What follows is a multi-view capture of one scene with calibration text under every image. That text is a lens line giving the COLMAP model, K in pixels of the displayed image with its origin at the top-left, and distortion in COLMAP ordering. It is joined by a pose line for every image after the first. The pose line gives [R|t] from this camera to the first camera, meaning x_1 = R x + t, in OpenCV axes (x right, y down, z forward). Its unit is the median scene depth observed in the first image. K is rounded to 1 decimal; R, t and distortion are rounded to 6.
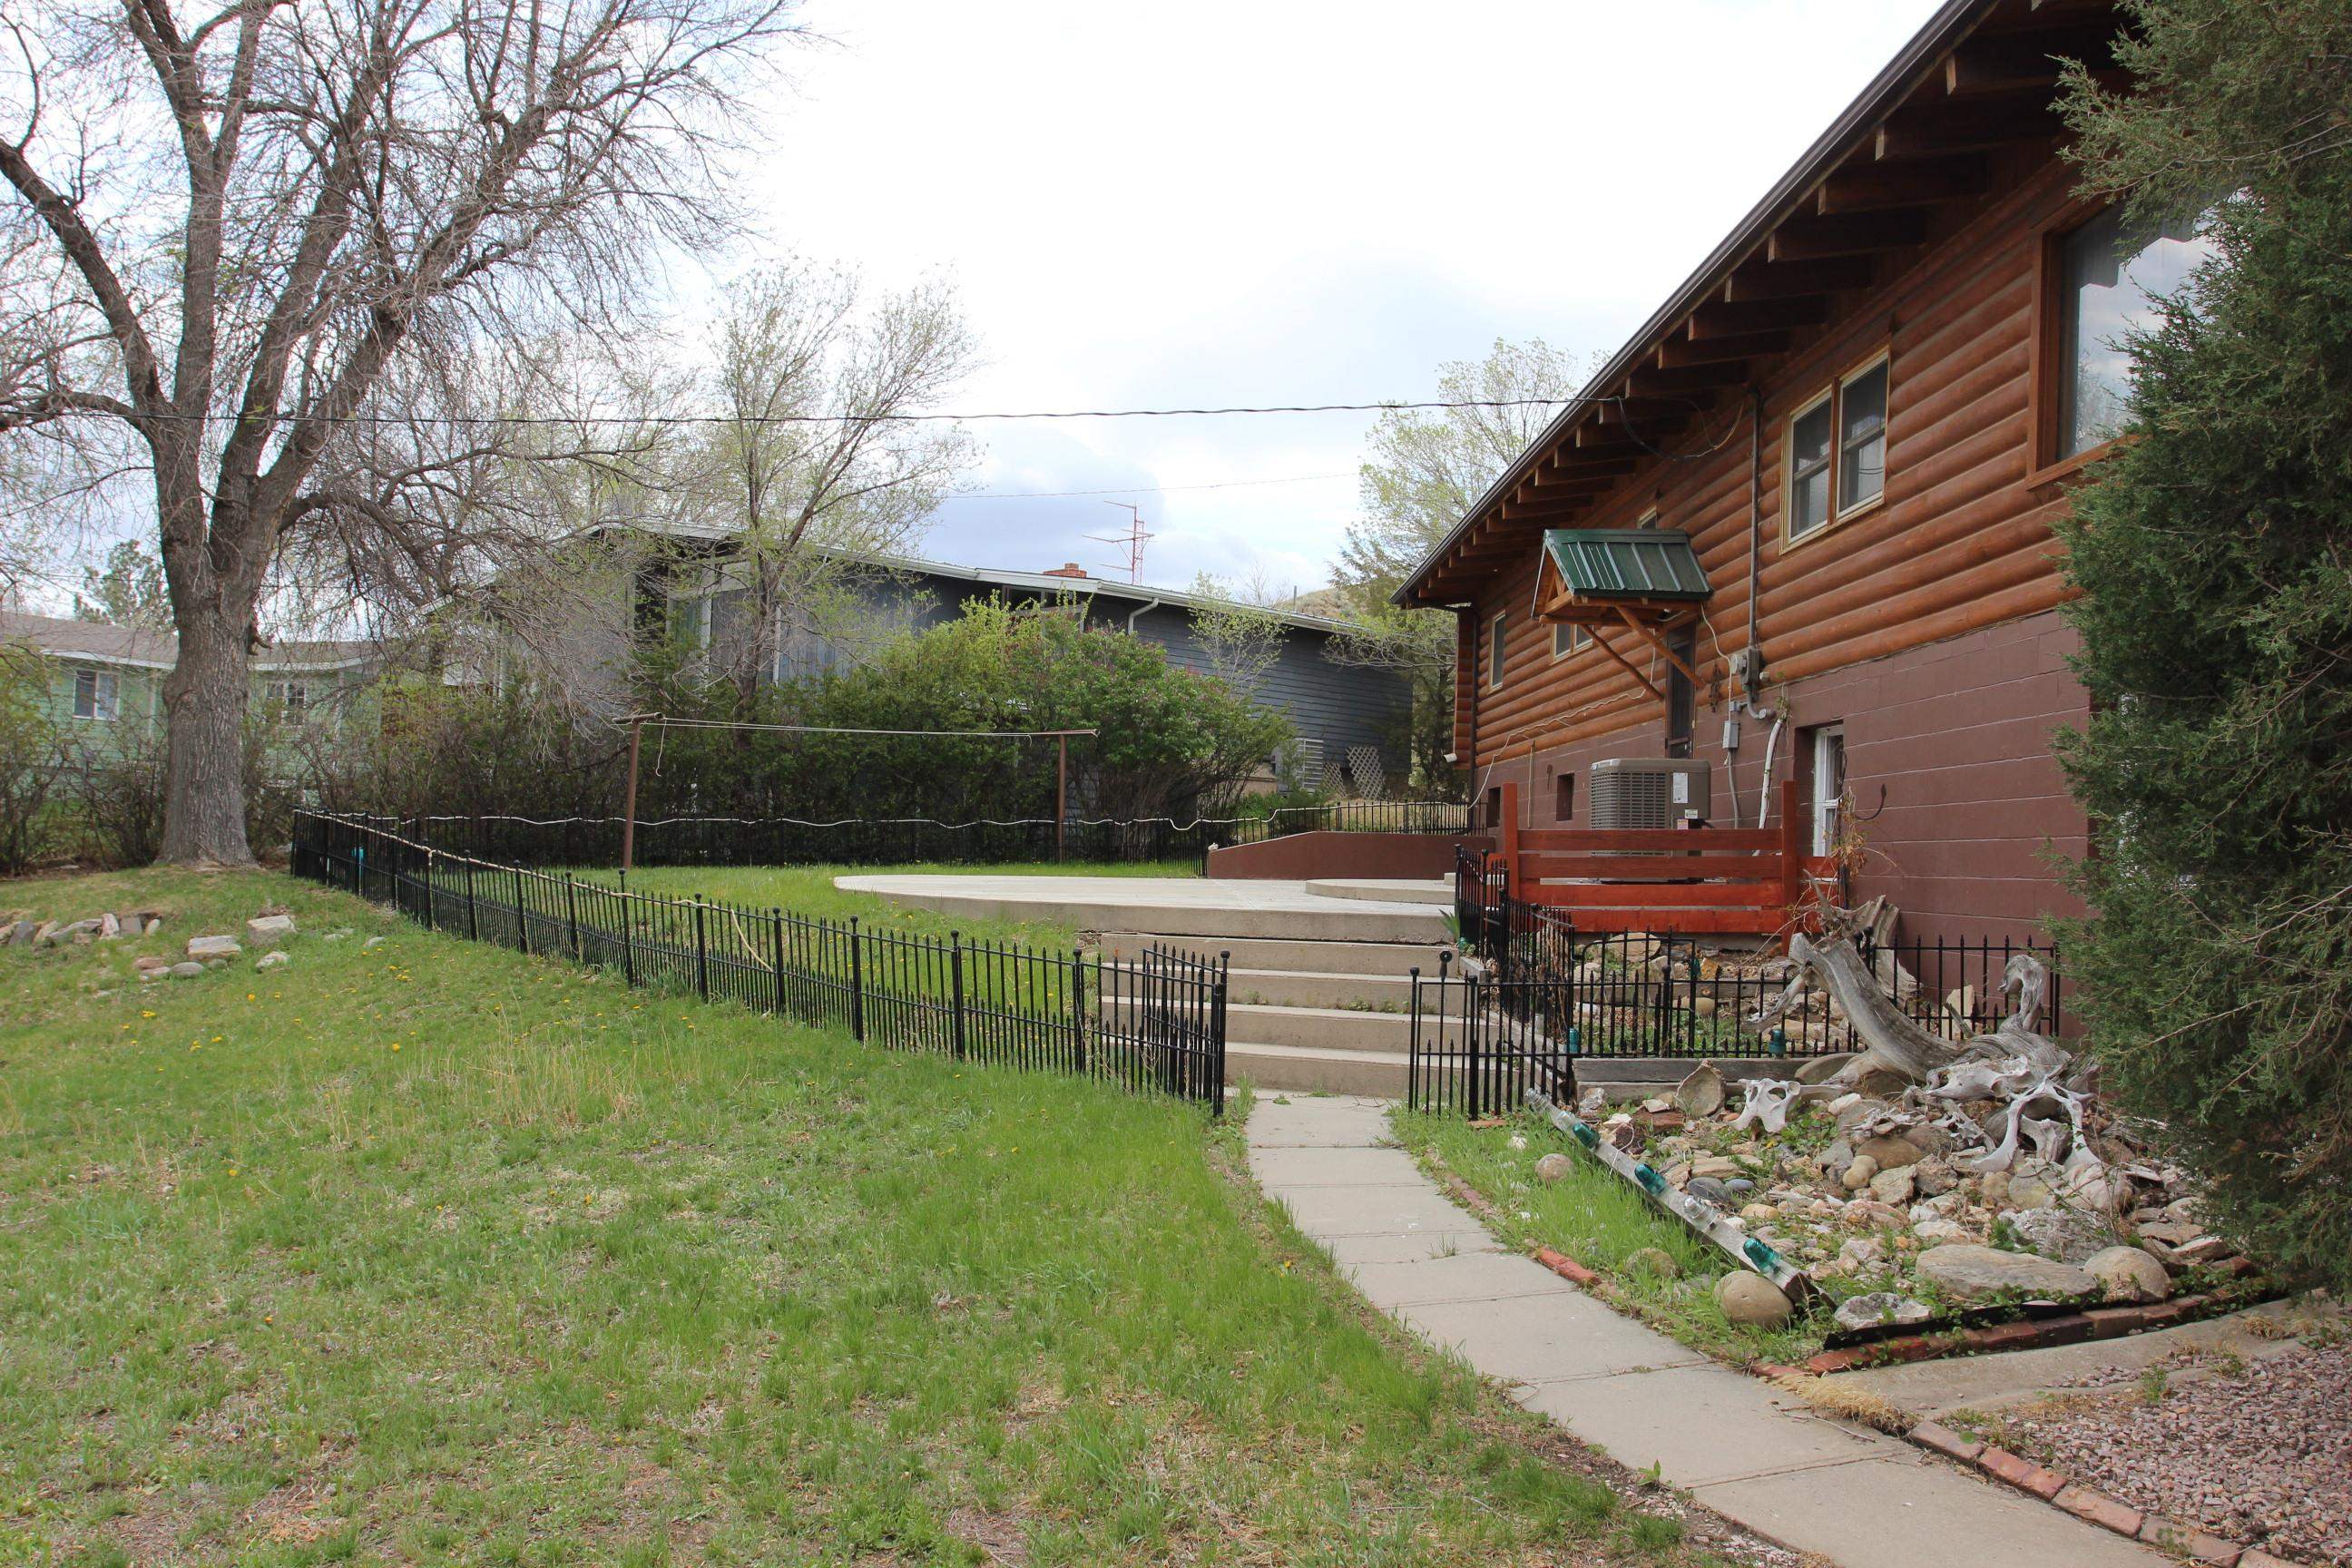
lens RADIAL K [[1872.6, 0, 1176.0], [0, 1872.6, 784.0], [0, 0, 1]] dist [-0.104421, 0.100046]
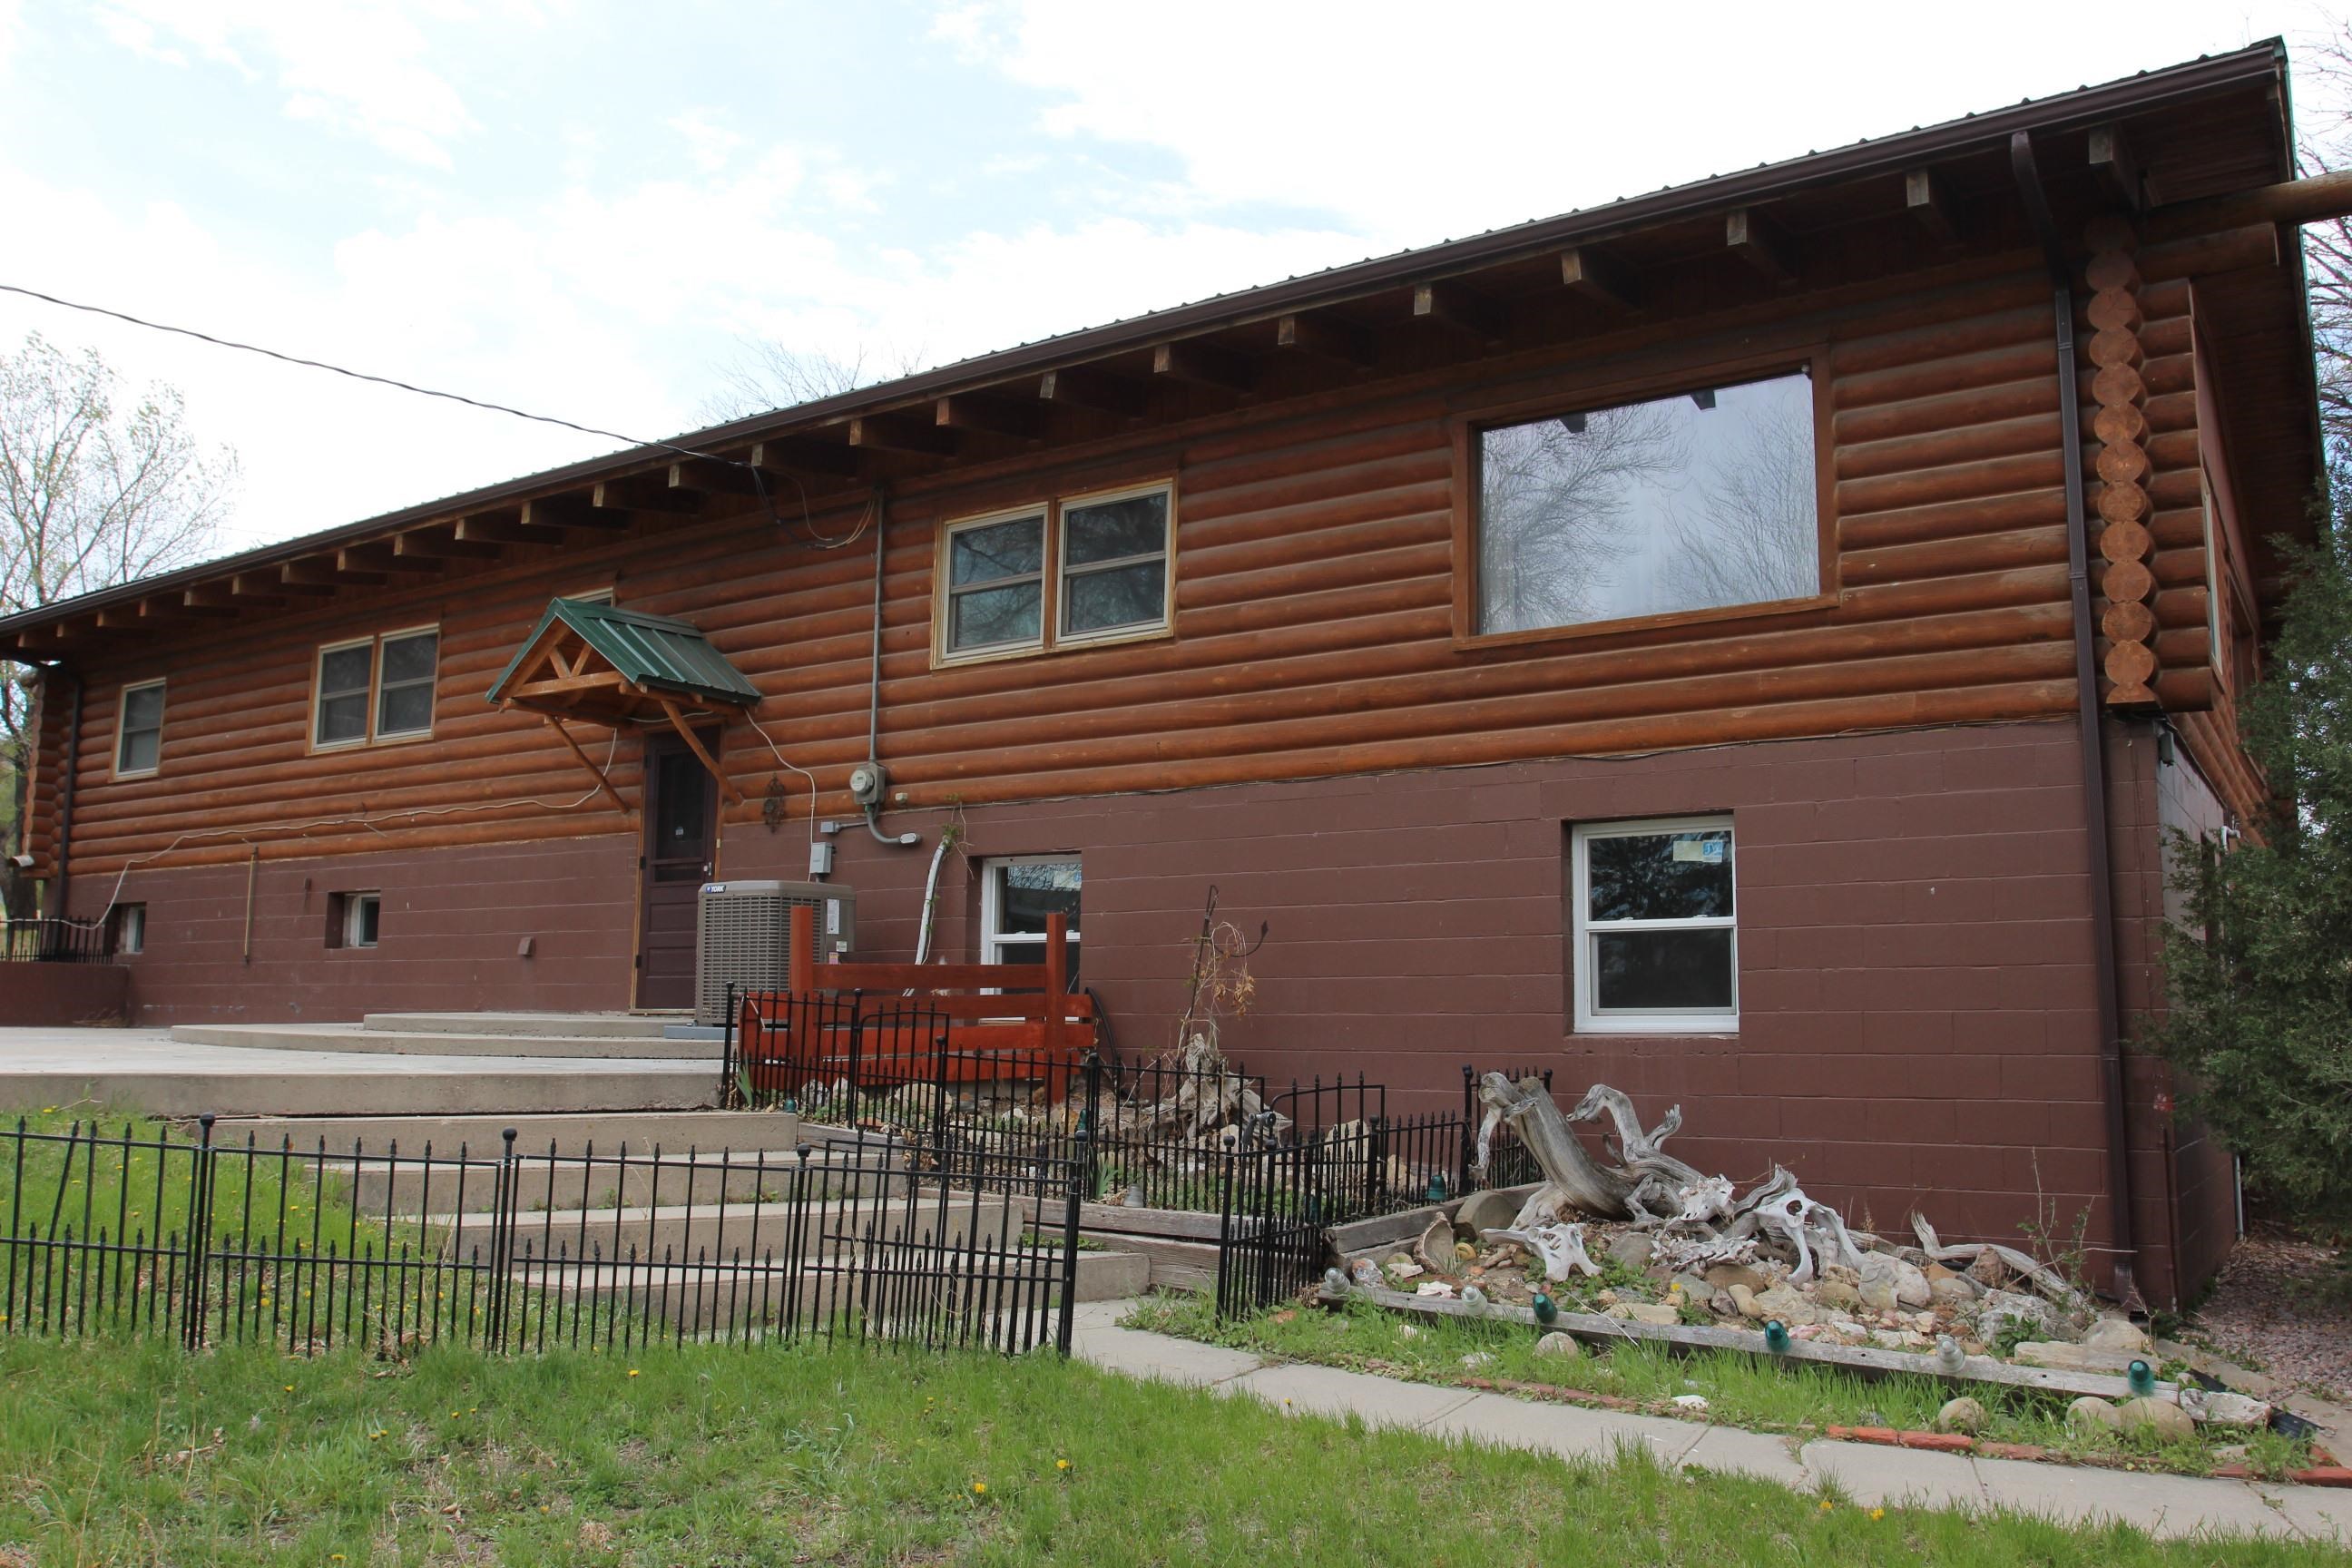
lens RADIAL K [[1872.6, 0, 1176.0], [0, 1872.6, 784.0], [0, 0, 1]] dist [-0.104421, 0.100046]
pose [[0.575366, 0.081188, 0.813857, -0.394552], [-0.024470, 0.996324, -0.082092, 0.008787], [-0.817530, 0.027318, 0.575237, 0.391412]]
